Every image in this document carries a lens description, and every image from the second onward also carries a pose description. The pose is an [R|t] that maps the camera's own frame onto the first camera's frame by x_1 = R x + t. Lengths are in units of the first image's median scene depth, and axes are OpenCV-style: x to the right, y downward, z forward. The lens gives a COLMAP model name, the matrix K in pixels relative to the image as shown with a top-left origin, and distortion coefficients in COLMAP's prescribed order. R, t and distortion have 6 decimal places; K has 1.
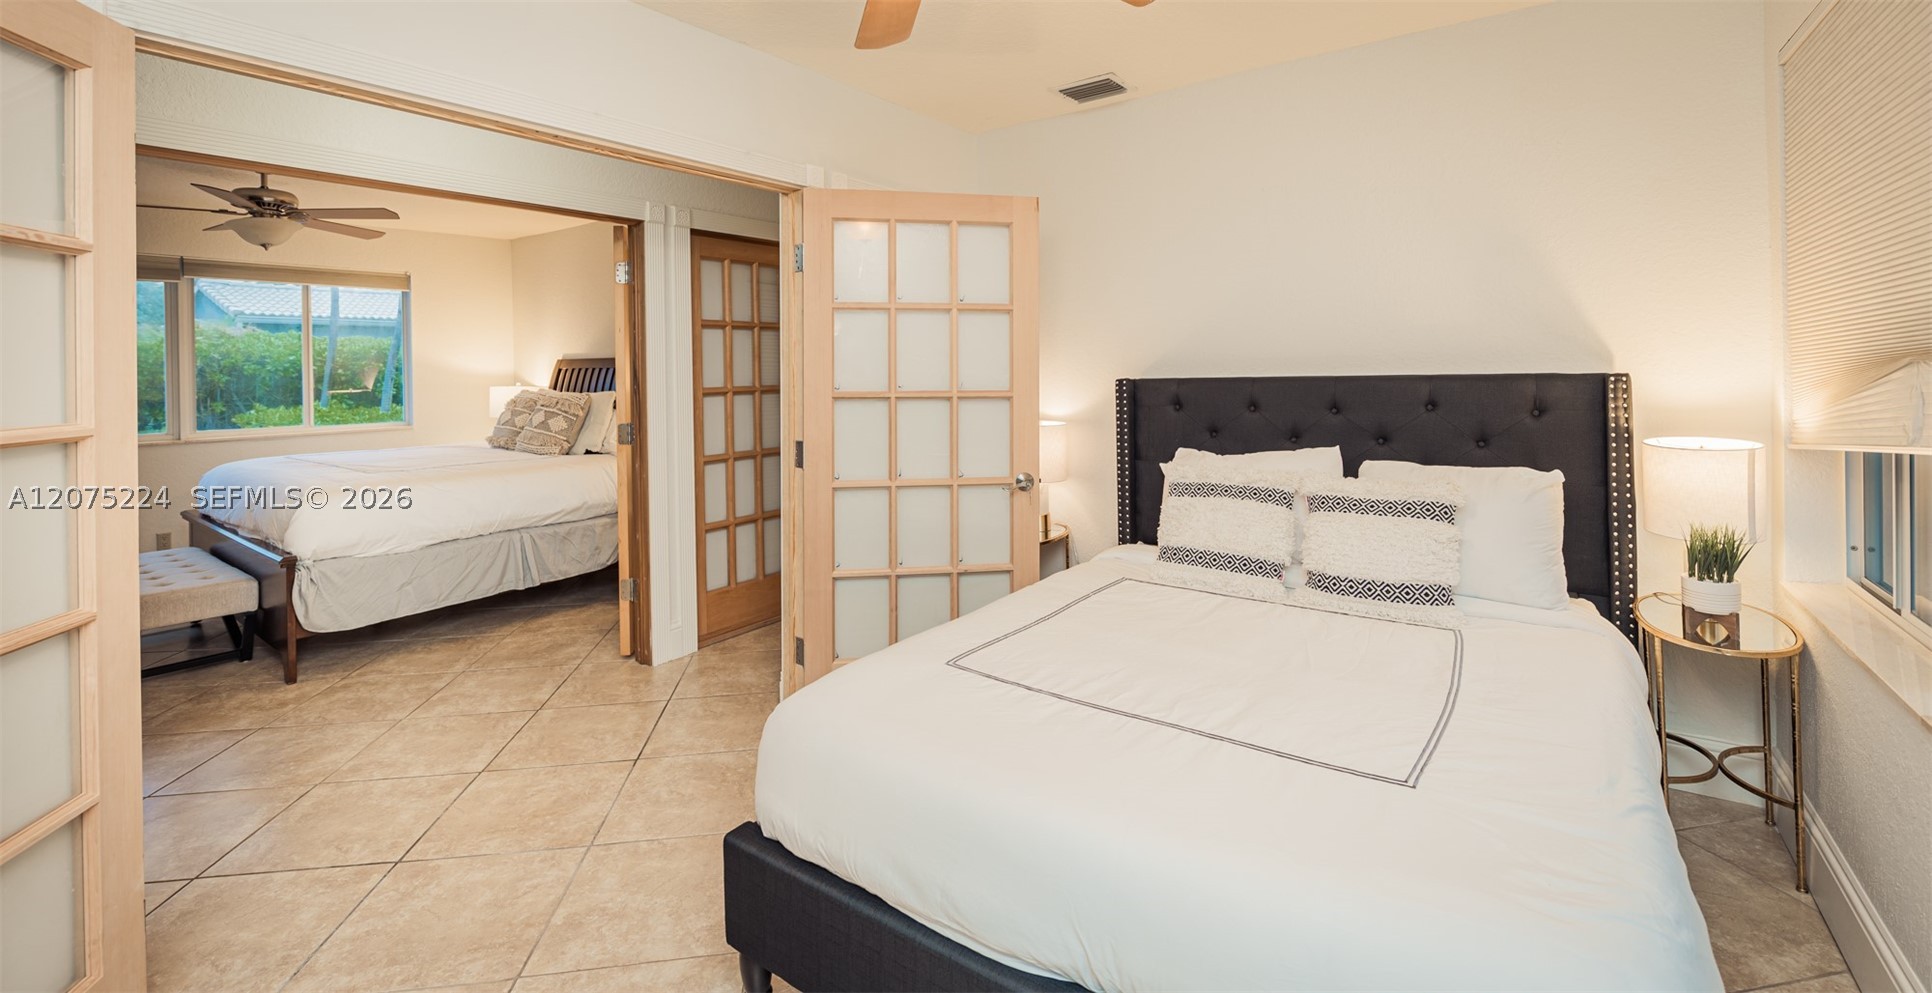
lens RADIAL K [[780.9, 0, 969.8], [0, 780.9, 368.4], [0, 0, 1]] dist [-0.001351, -0.000181]
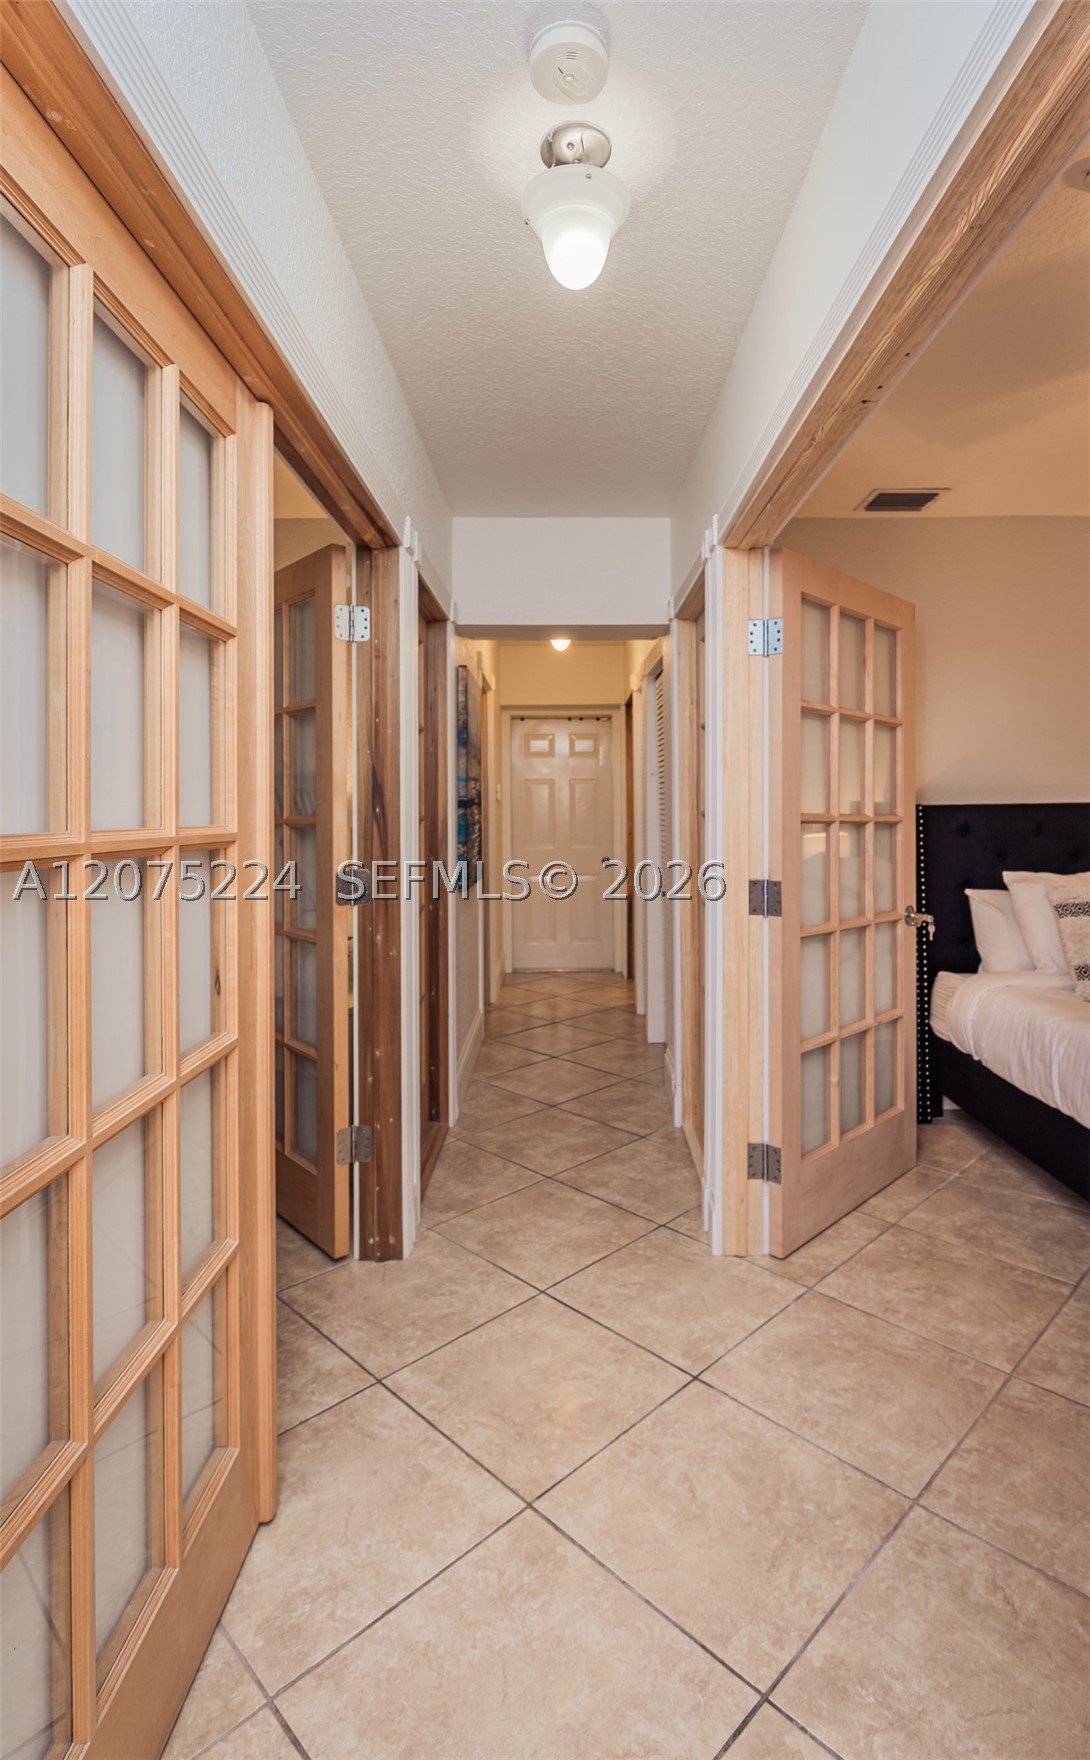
lens RADIAL K [[856.9, 0, 559.5], [0, 856.9, 803.8], [0, 0, 1]] dist [-0.004579, -0.000156]
pose [[0.806378, 0.009689, 0.591321, -1.017452], [-0.005784, 0.999947, -0.008497, 0.029580], [-0.591372, 0.003432, 0.806392, 0.525528]]
